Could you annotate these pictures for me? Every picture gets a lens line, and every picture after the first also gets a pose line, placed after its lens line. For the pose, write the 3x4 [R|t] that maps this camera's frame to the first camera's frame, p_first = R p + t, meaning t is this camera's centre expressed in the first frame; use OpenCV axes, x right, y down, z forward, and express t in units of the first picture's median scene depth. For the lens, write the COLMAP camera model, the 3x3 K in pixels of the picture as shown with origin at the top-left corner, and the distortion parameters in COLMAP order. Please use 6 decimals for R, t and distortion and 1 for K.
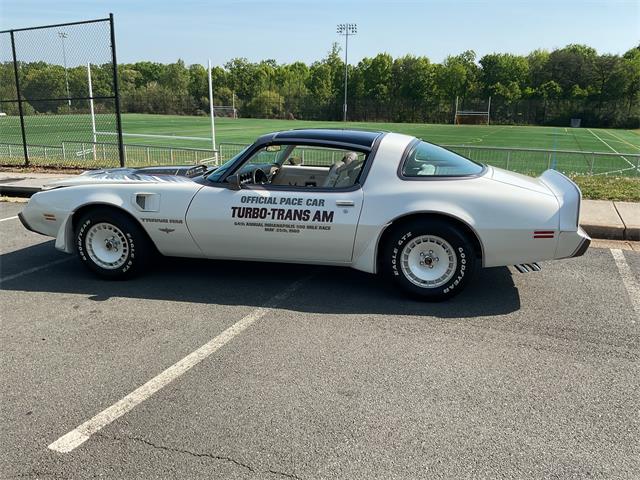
lens RADIAL K [[528.8, 0, 317.0], [0, 528.8, 245.0], [0, 0, 1]] dist [0.078986, -0.151613]
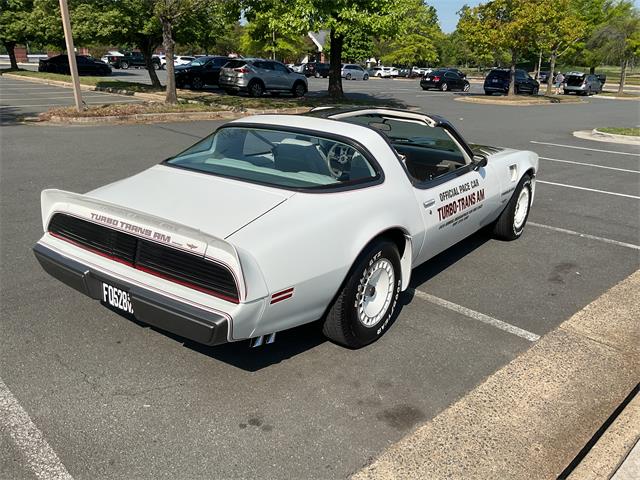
lens RADIAL K [[528.8, 0, 316.3], [0, 528.8, 240.1], [0, 0, 1]] dist [0.078986, -0.151613]
pose [[0.394914, -0.281604, 0.874495, -0.979140], [0.189333, 0.956378, 0.222471, -0.247359], [-0.898997, 0.077713, 0.431005, 0.818095]]
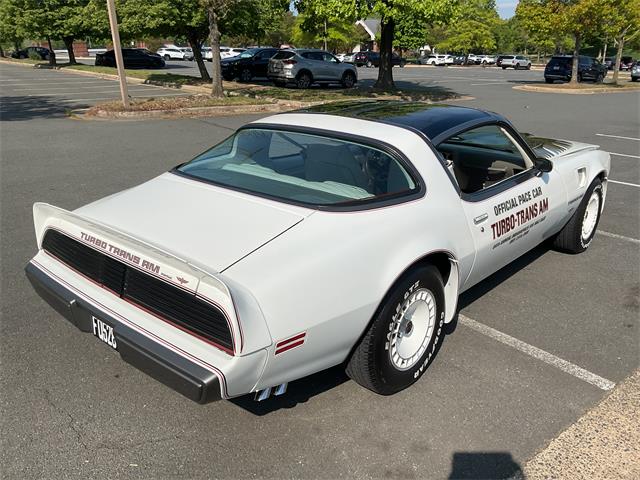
lens RADIAL K [[528.8, 0, 317.9], [0, 528.8, 243.7], [0, 0, 1]] dist [0.078986, -0.151613]
pose [[0.475459, -0.295985, 0.828451, -0.855090], [0.197979, 0.953546, 0.227056, -0.253152], [-0.857172, 0.056060, 0.511971, 0.840817]]
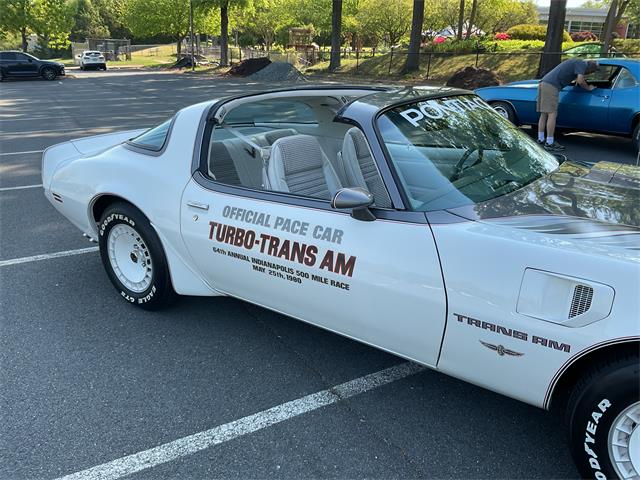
lens RADIAL K [[528.8, 0, 317.9], [0, 528.8, 236.4], [0, 0, 1]] dist [0.078986, -0.151613]
pose [[0.919415, 0.112290, -0.376917, 0.180071], [-0.074058, 0.990661, 0.114485, -0.133054], [0.386252, -0.077345, 0.919145, 0.495425]]
